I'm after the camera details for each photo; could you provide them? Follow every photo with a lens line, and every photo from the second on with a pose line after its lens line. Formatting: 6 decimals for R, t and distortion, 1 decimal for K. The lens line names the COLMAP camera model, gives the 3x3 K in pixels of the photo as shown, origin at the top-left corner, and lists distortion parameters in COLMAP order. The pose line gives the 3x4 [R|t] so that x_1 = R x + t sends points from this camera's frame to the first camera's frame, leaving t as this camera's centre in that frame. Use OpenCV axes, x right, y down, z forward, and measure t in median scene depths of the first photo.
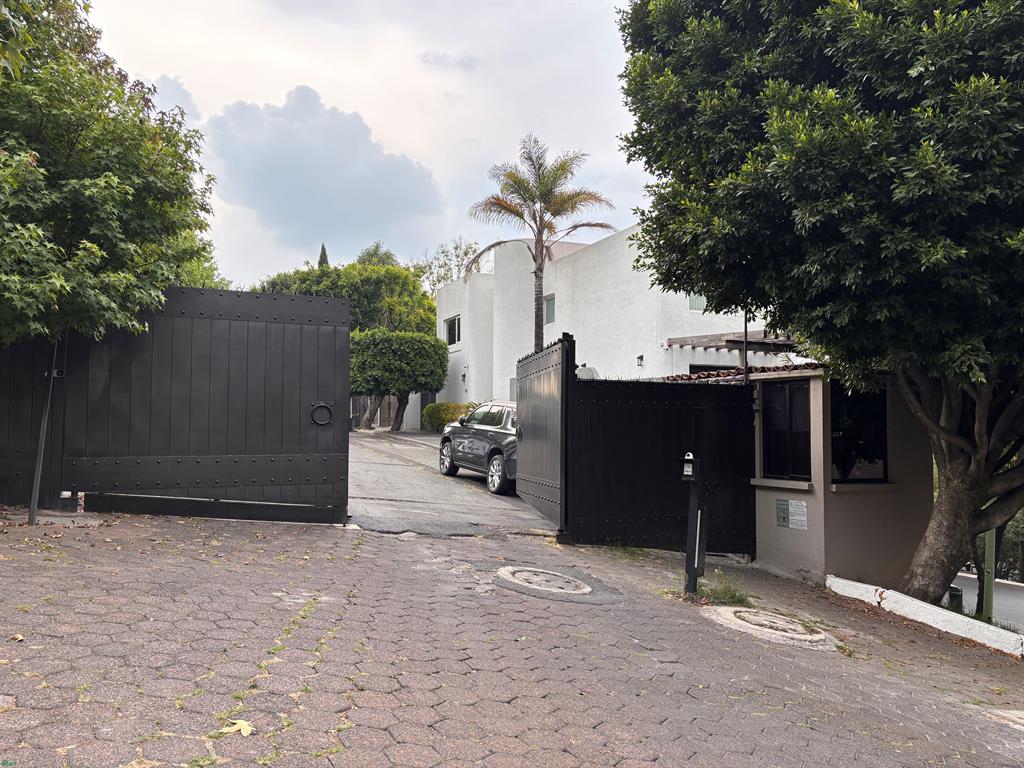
lens RADIAL K [[765.2, 0, 508.4], [0, 765.2, 388.9], [0, 0, 1]] dist [0.042738, -0.032757]
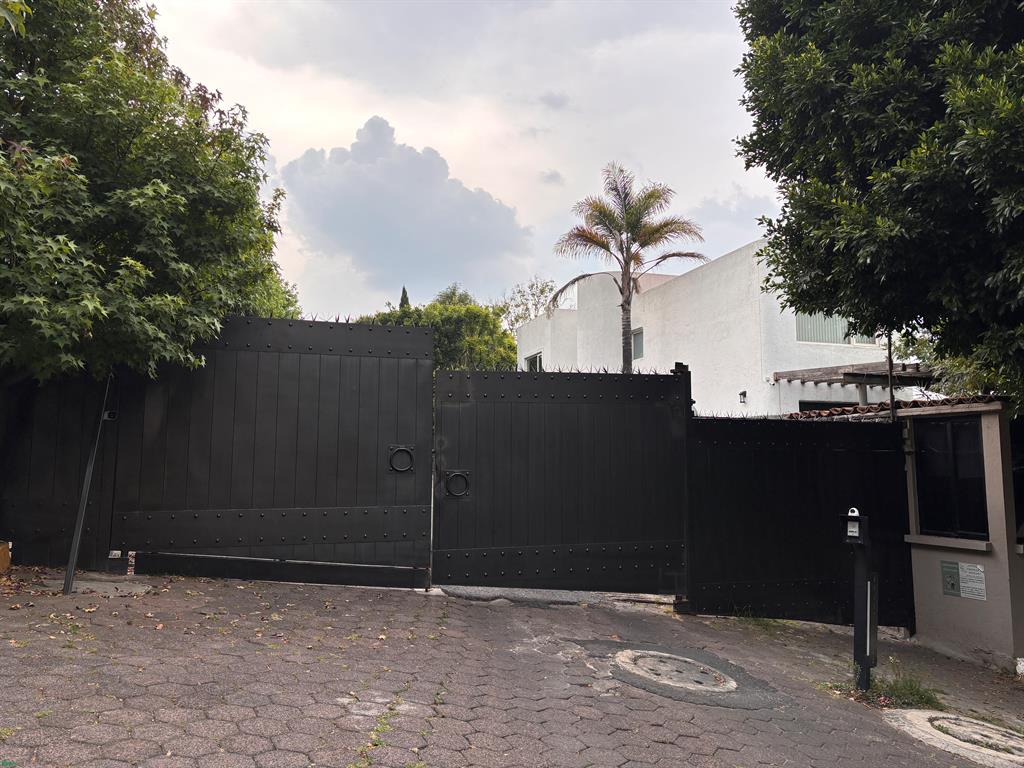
lens RADIAL K [[765.2, 0, 514.1], [0, 765.2, 380.2], [0, 0, 1]] dist [0.042738, -0.032757]
pose [[0.995591, -0.013142, -0.092873, -0.042095], [0.007191, 0.997916, -0.064127, -0.000529], [0.093522, 0.063176, 0.993611, 0.176235]]
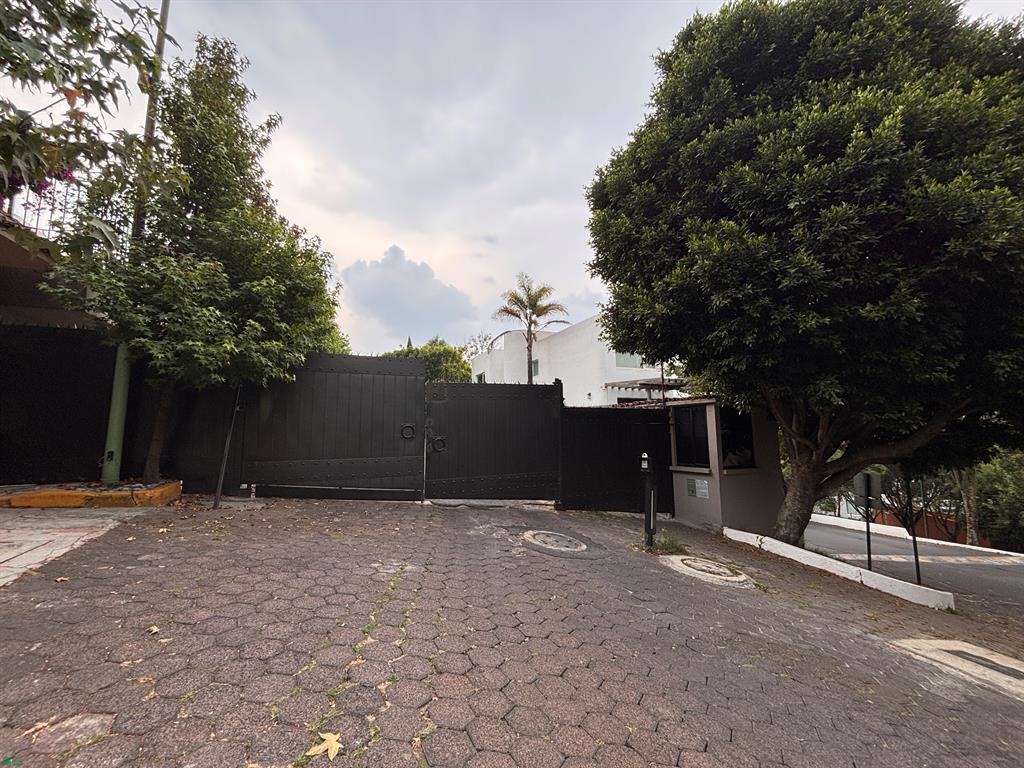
lens RADIAL K [[409.3, 0, 509.0], [0, 409.3, 385.2], [0, 0, 1]] dist [-0.002904, 0.000027]
pose [[0.999882, -0.015114, 0.002887, -0.042029], [0.015275, 0.997580, -0.067831, -0.002557], [-0.001855, 0.067867, 0.997693, 0.181037]]
